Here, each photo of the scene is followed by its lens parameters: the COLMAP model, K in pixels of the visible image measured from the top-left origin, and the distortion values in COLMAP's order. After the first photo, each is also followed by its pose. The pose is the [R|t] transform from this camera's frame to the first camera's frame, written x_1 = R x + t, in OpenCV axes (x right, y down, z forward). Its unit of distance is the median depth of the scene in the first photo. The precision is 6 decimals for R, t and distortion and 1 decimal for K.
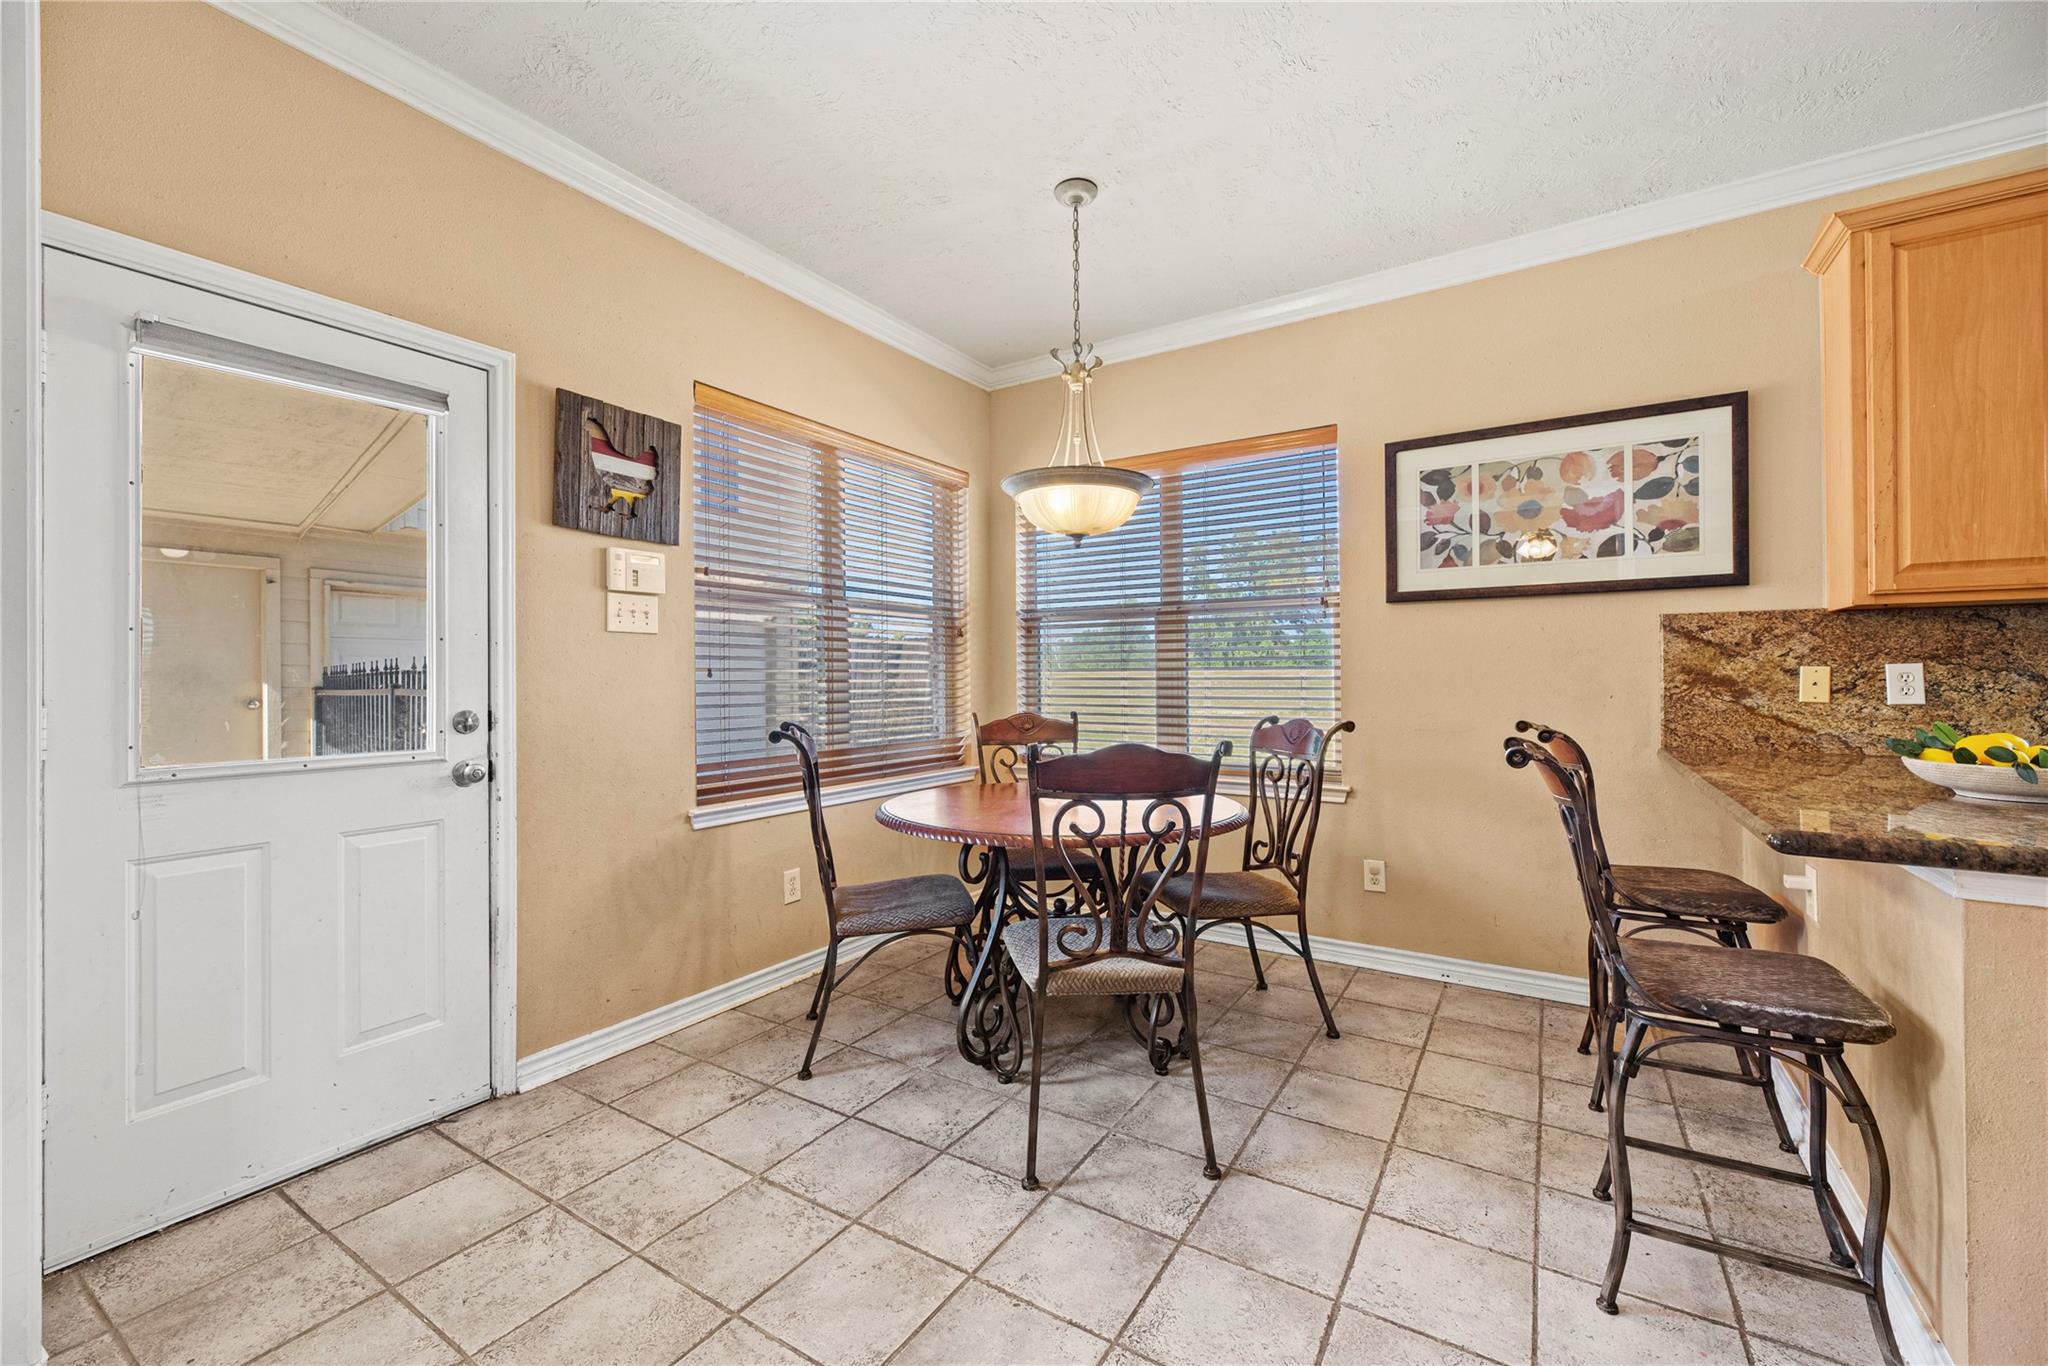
lens RADIAL K [[828.5, 0, 1020.7], [0, 828.5, 671.3], [0, 0, 1]] dist [0.003646, 0.000894]
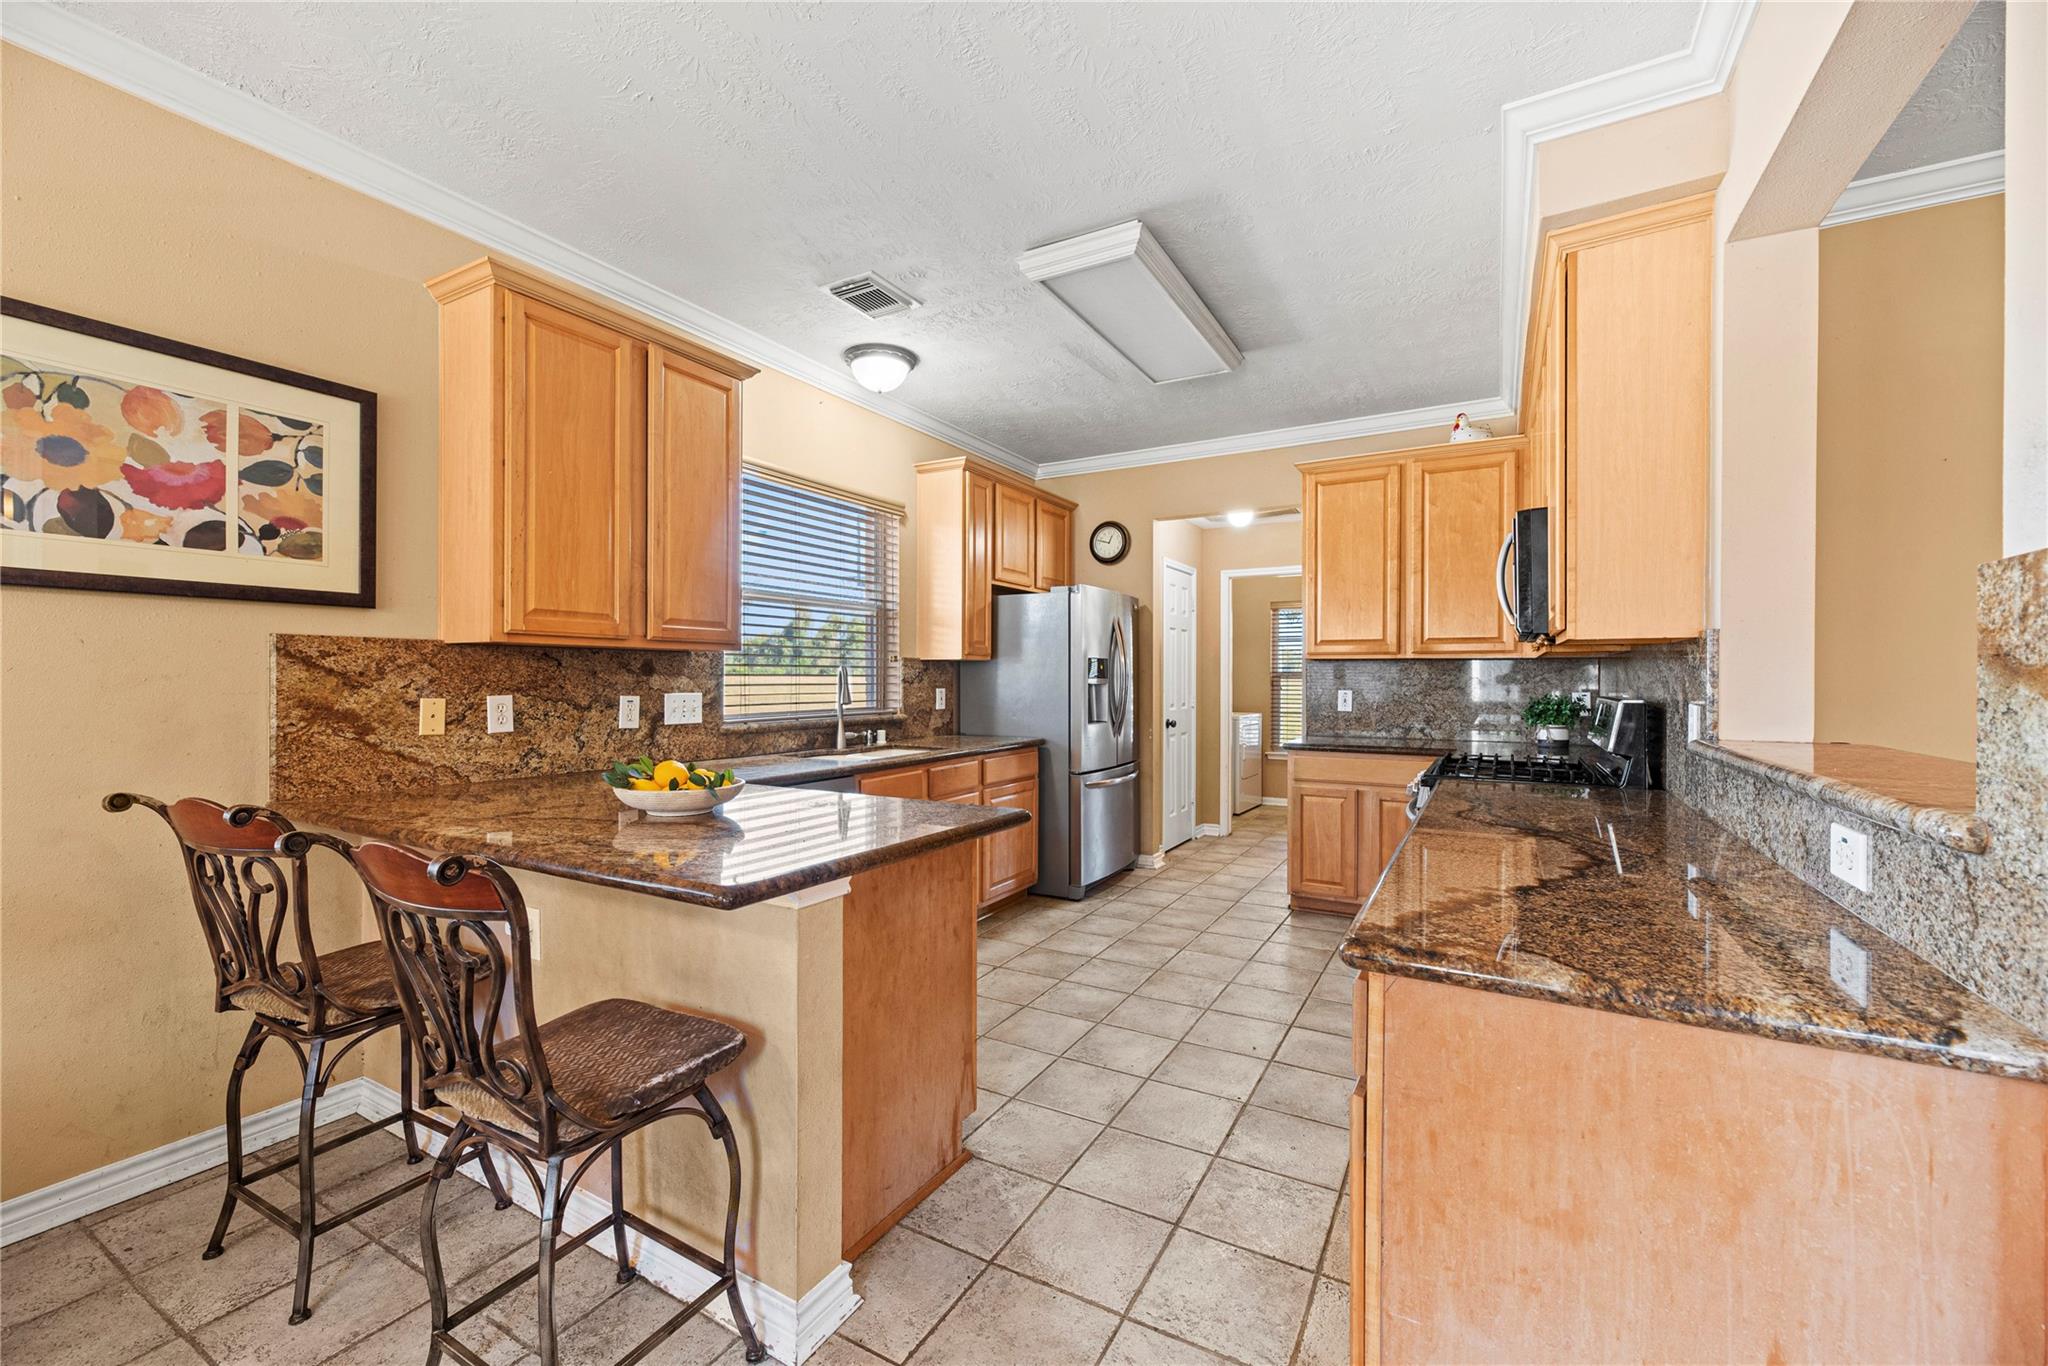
lens RADIAL K [[828.5, 0, 1021.5], [0, 828.5, 680.6], [0, 0, 1]] dist [0.003646, 0.000894]
pose [[-0.044300, 0.003094, 0.999013, -0.055528], [-0.011969, 0.999922, -0.003628, -0.030669], [-0.998947, -0.012118, -0.044259, 0.335862]]
